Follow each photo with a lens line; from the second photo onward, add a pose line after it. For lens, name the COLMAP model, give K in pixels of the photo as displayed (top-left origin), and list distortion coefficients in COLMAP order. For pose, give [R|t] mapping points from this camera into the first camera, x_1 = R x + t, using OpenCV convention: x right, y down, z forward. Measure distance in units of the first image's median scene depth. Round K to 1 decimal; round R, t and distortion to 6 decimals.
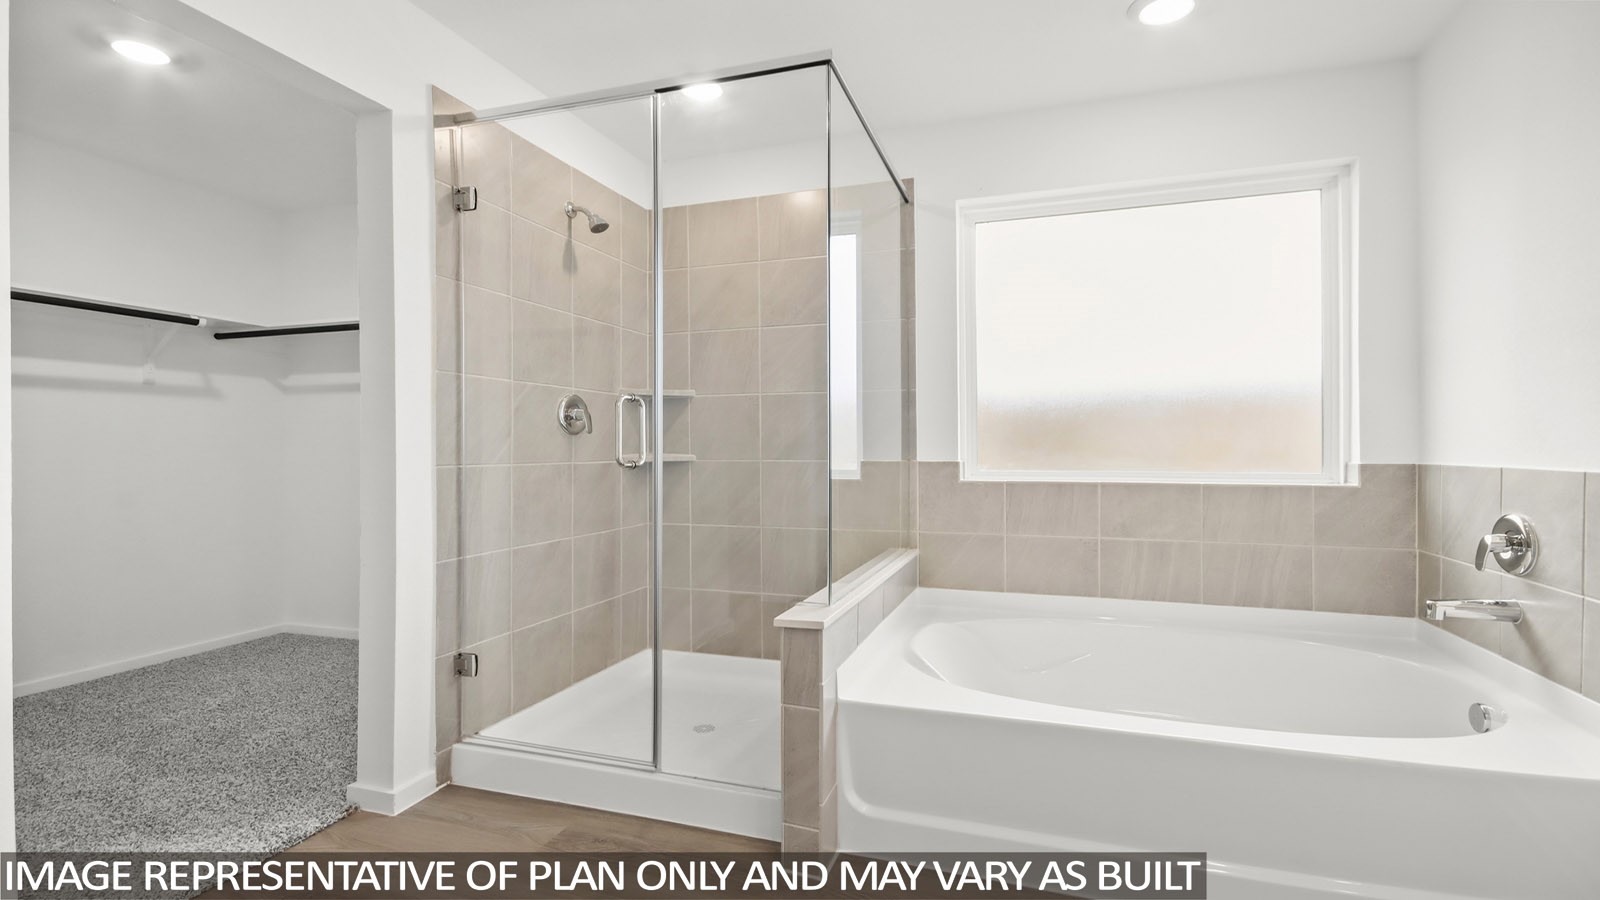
lens RADIAL K [[763.0, 0, 796.1], [0, 763.0, 436.0], [0, 0, 1]] dist [0.000794, -0.000163]
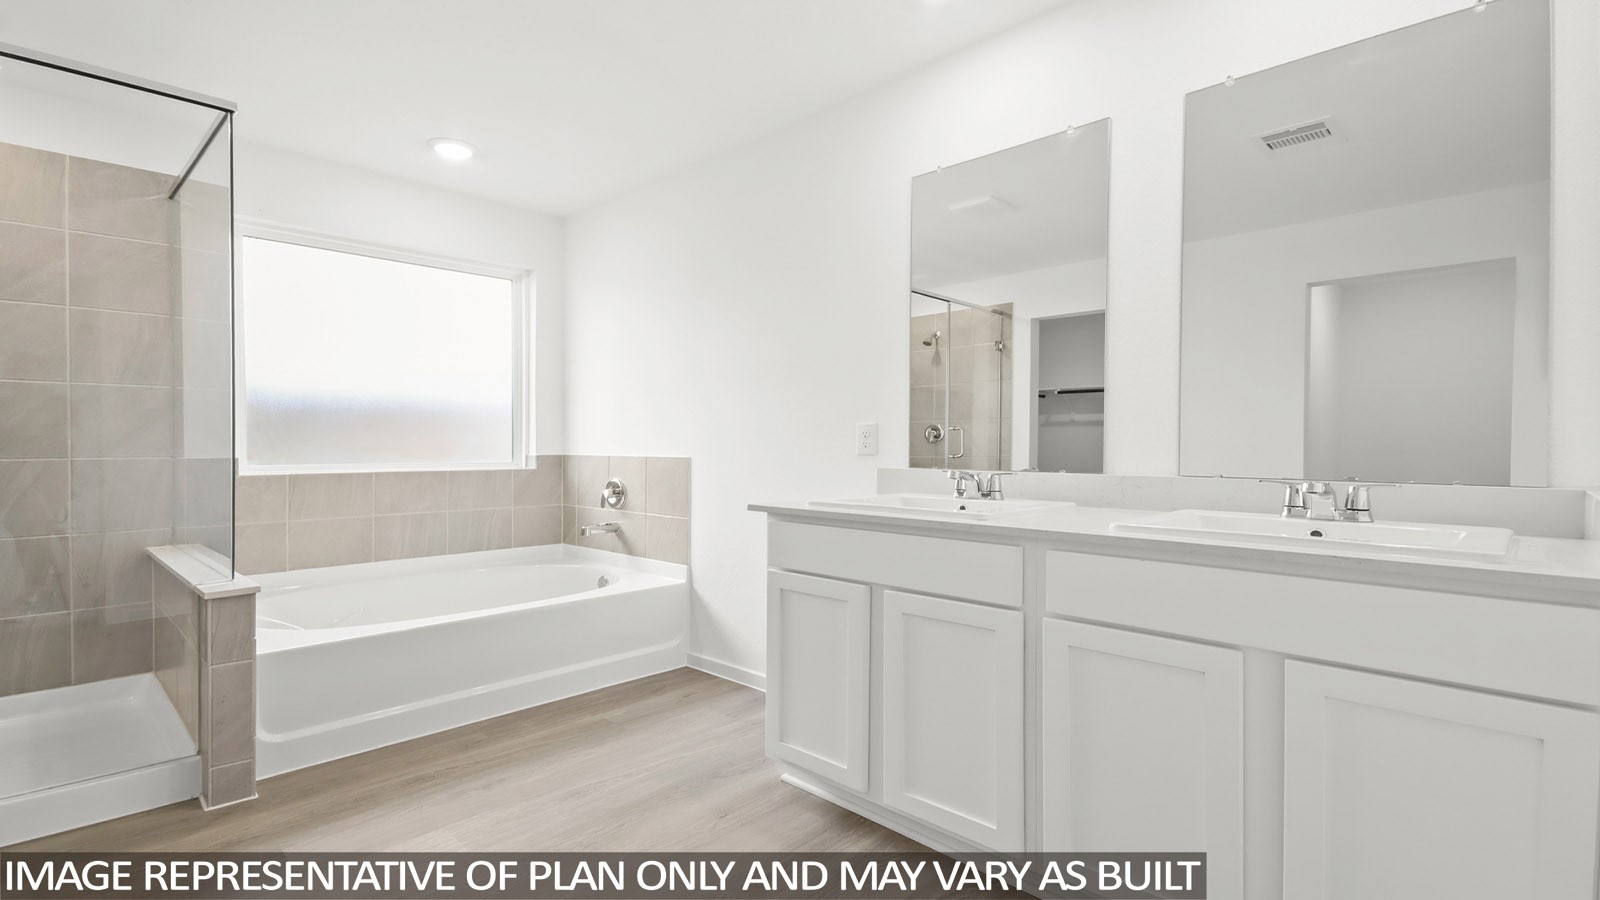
lens RADIAL K [[748.6, 0, 799.3], [0, 748.6, 446.3], [0, 0, 1]] dist [0.023381, -0.021347]
pose [[0.418308, 0.001662, 0.908304, -0.491117], [-0.011626, 0.999926, 0.003525, 0.004638], [-0.908231, -0.012034, 0.418296, -0.193804]]
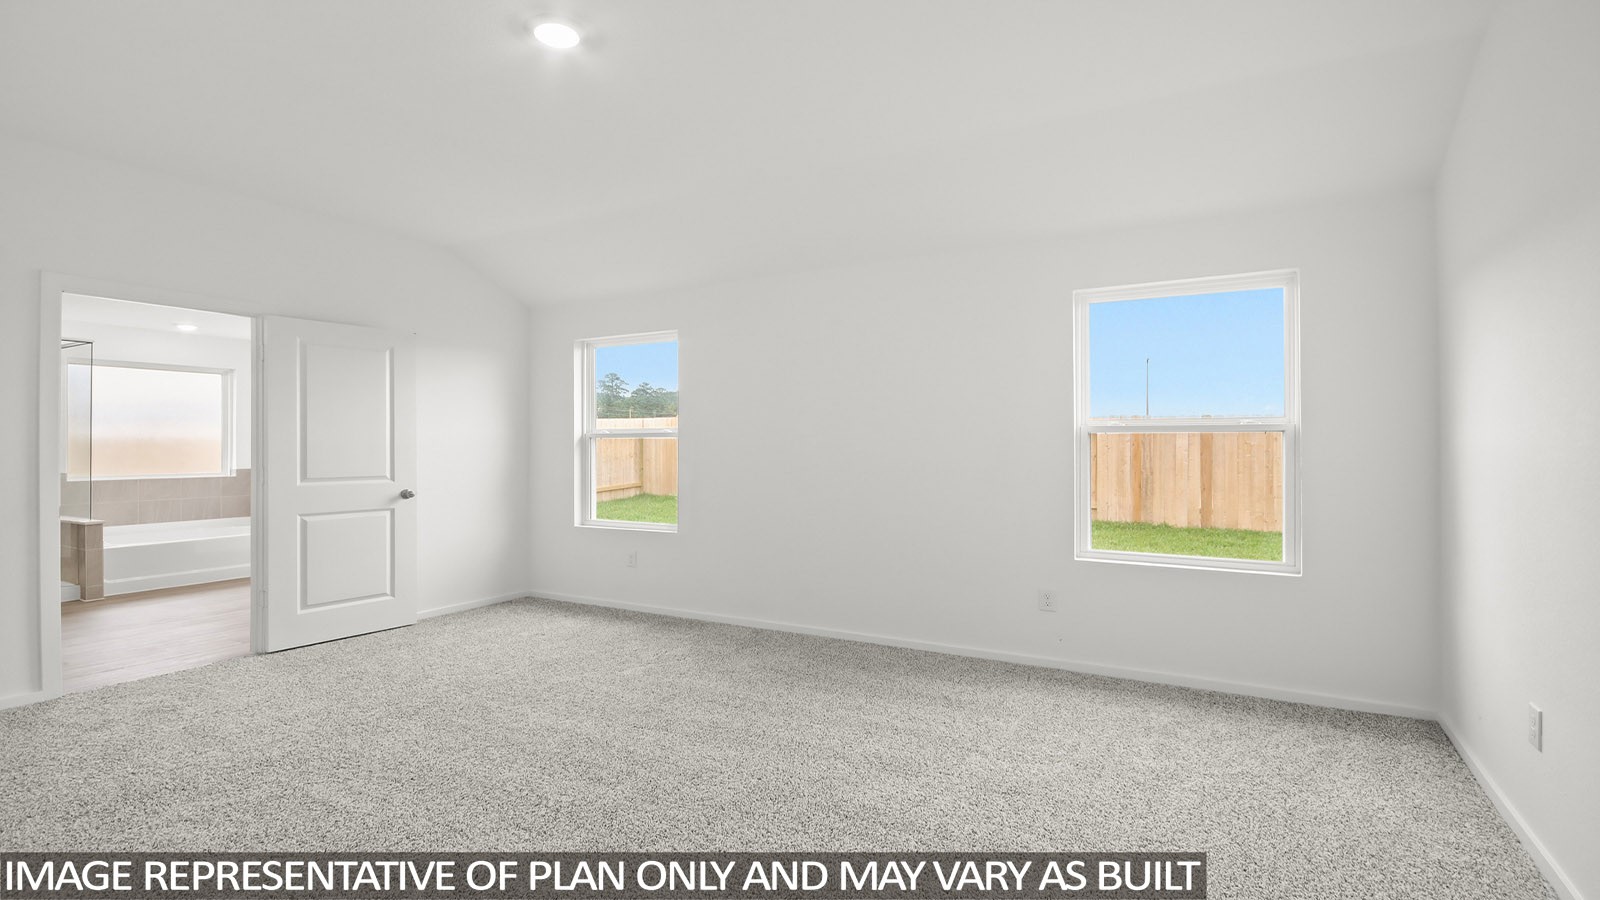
lens RADIAL K [[763.0, 0, 796.1], [0, 763.0, 436.0], [0, 0, 1]] dist [0.000794, -0.000163]
pose [[0.178147, 0.015148, 0.983887, -1.890107], [-0.014070, 0.999818, -0.012846, -0.088794], [-0.983903, -0.011555, 0.178327, -1.772504]]
